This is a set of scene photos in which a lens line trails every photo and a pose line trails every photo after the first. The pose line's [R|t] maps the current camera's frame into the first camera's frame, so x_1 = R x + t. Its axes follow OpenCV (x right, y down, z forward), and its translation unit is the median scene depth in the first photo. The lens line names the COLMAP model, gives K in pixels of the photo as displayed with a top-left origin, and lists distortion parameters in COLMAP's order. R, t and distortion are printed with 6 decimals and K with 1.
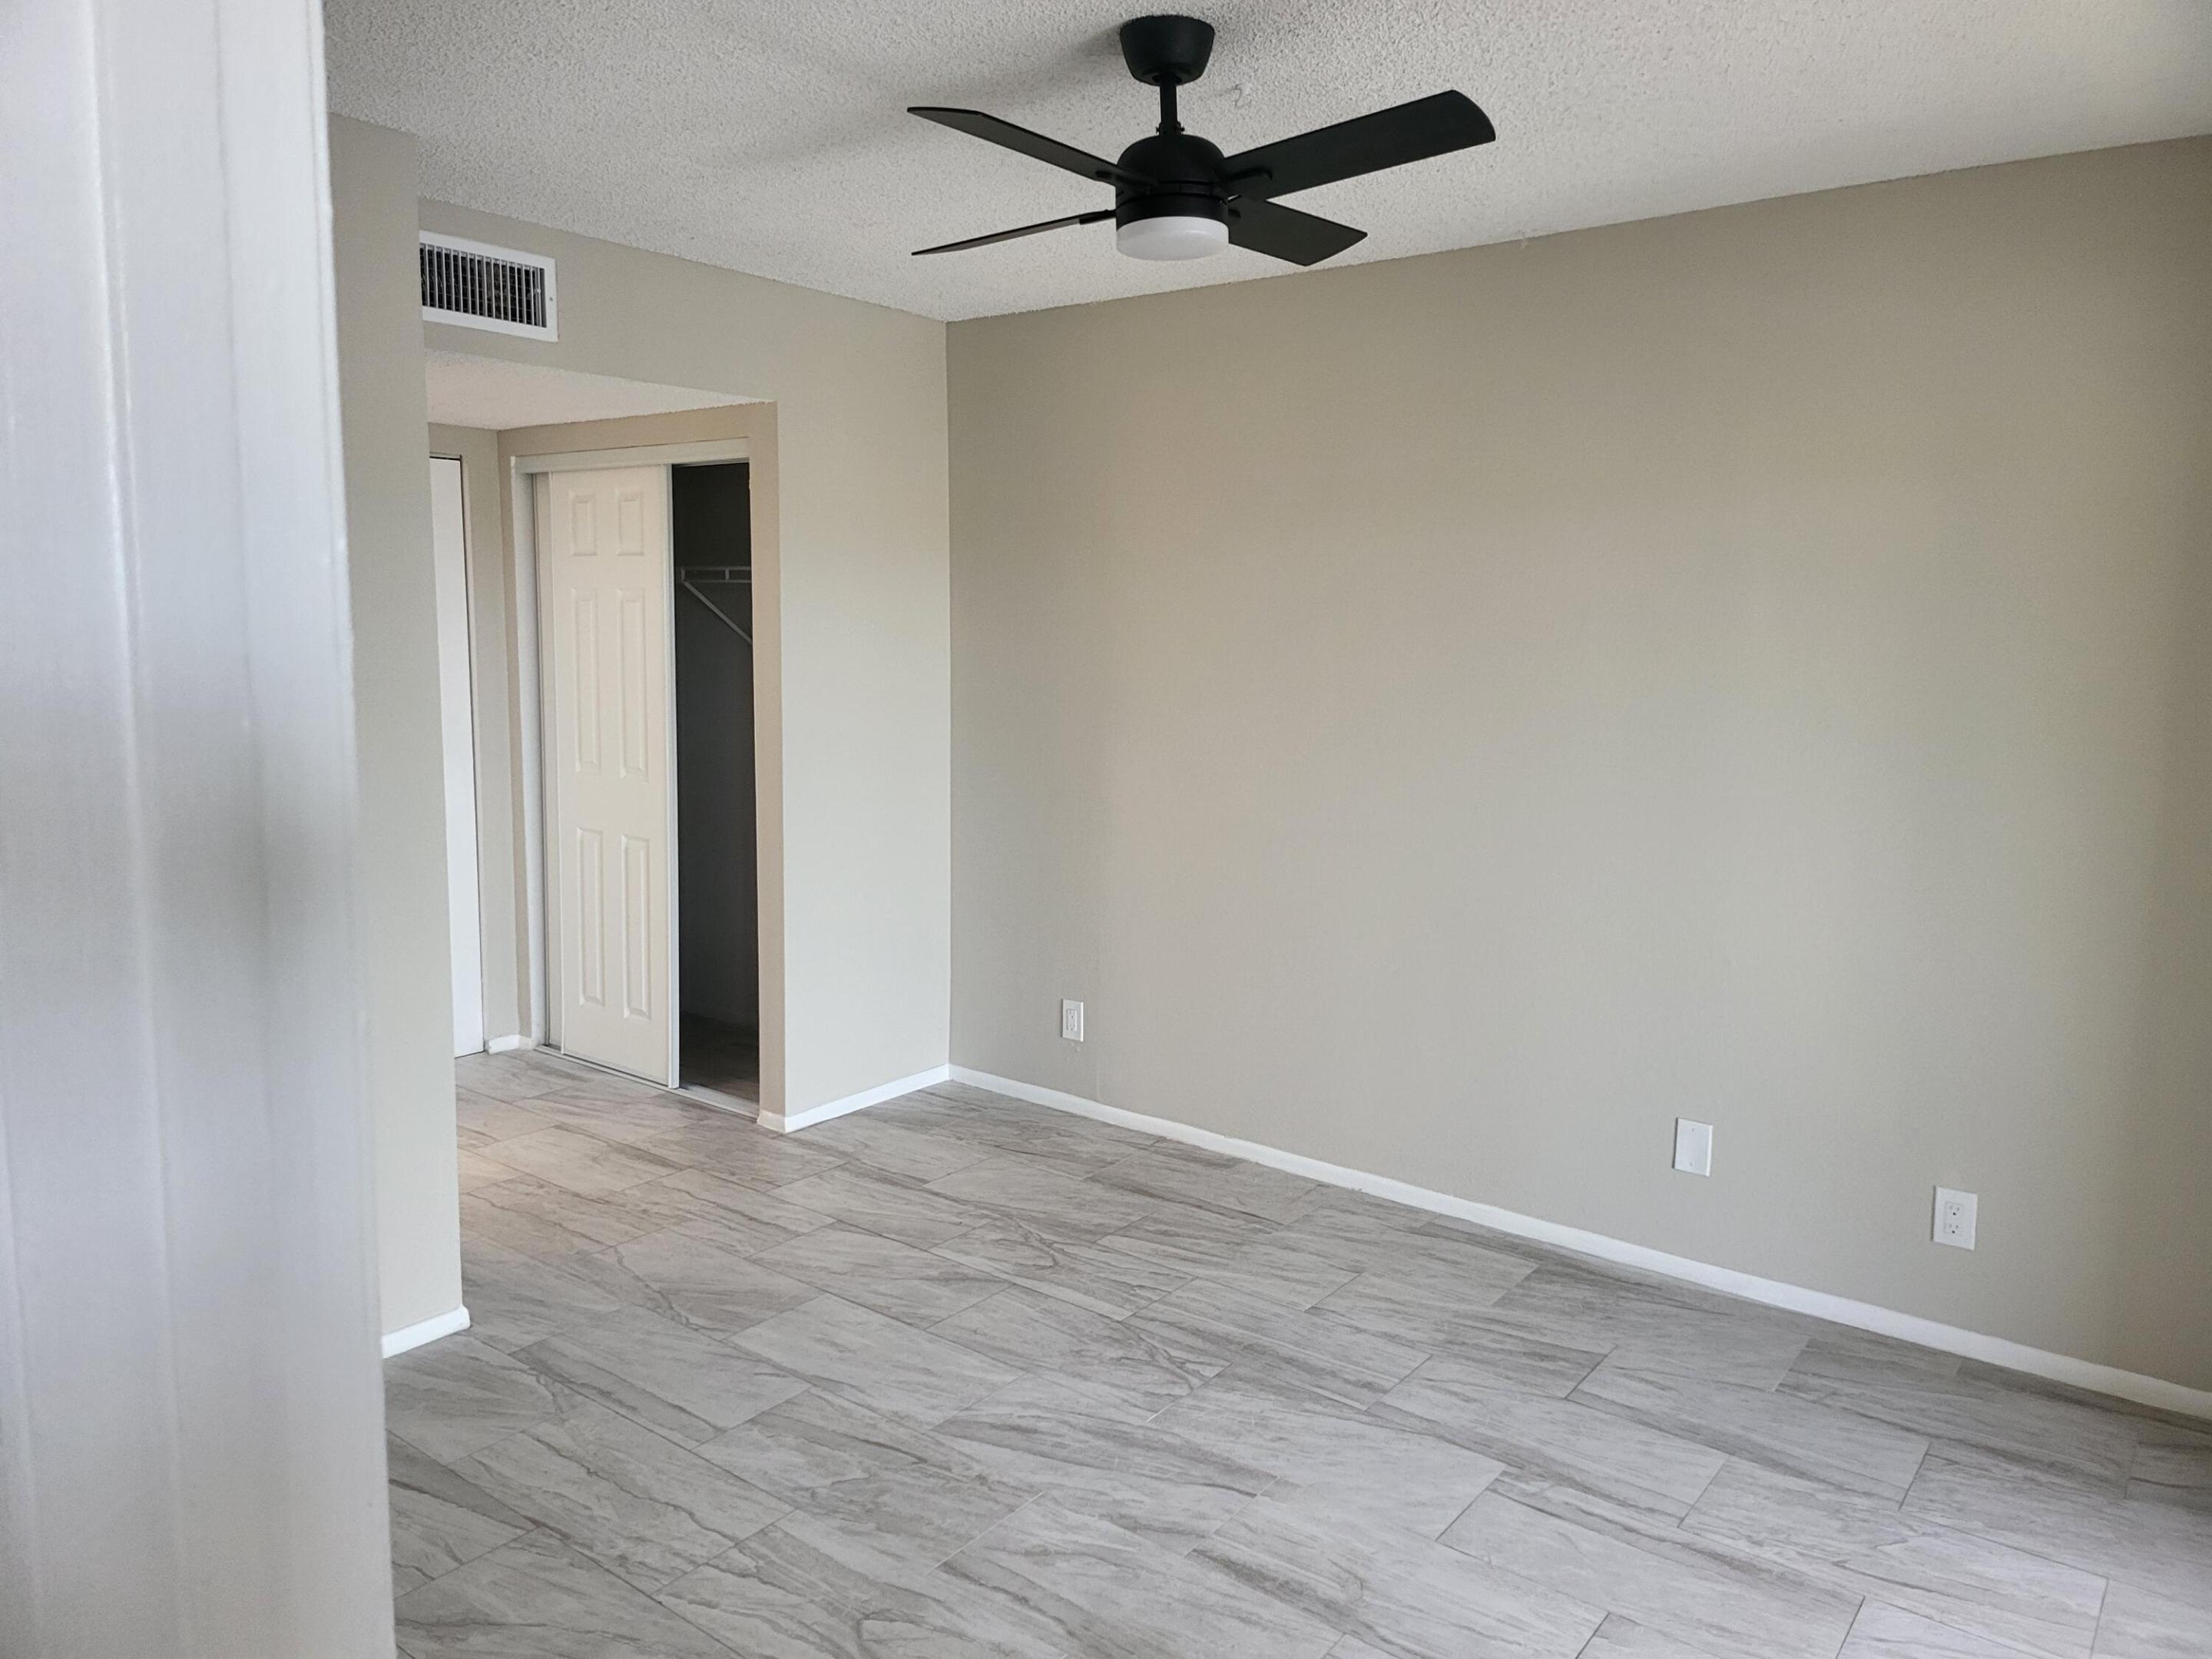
lens RADIAL K [[1559.9, 0, 1120.7], [0, 1559.9, 833.0], [0, 0, 1]] dist [0.033639, -0.001535]
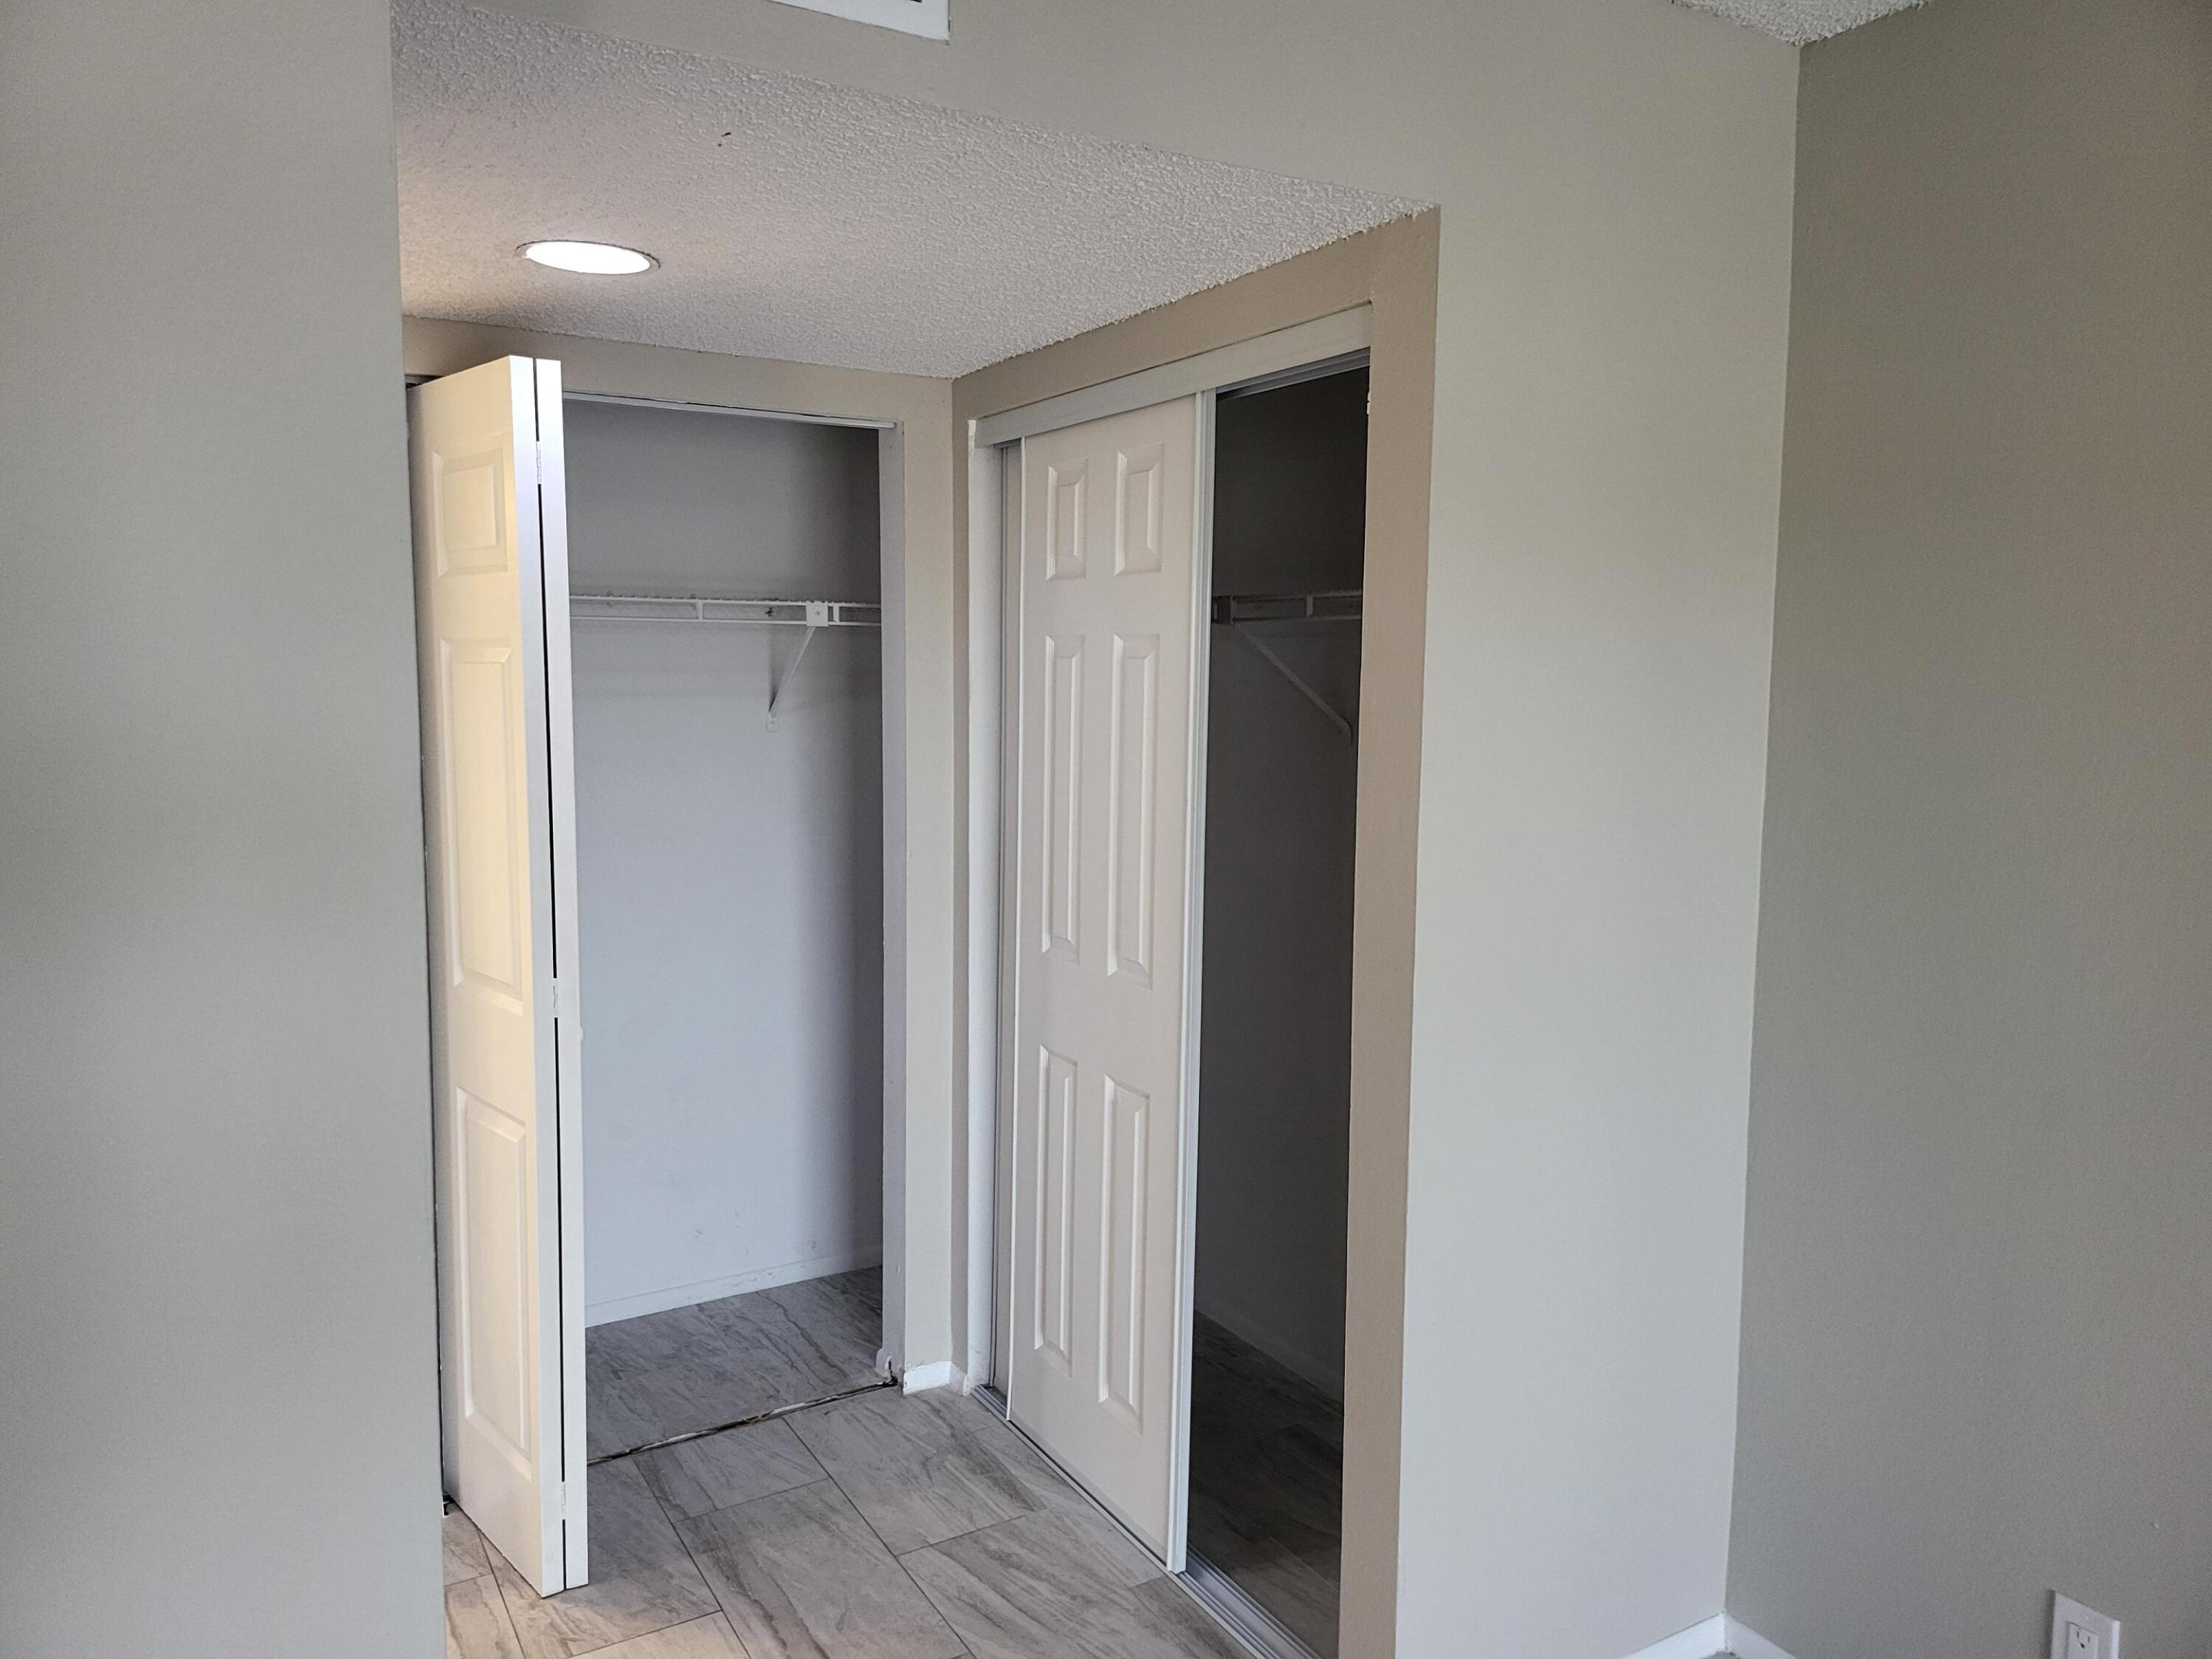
lens RADIAL K [[1559.9, 0, 1104.7], [0, 1559.9, 838.6], [0, 0, 1]] dist [0.033639, -0.001535]
pose [[0.930427, 0.035629, -0.364740, -0.121306], [-0.040943, 0.999138, -0.006843, -0.079929], [0.364182, 0.021301, 0.931084, 0.484678]]
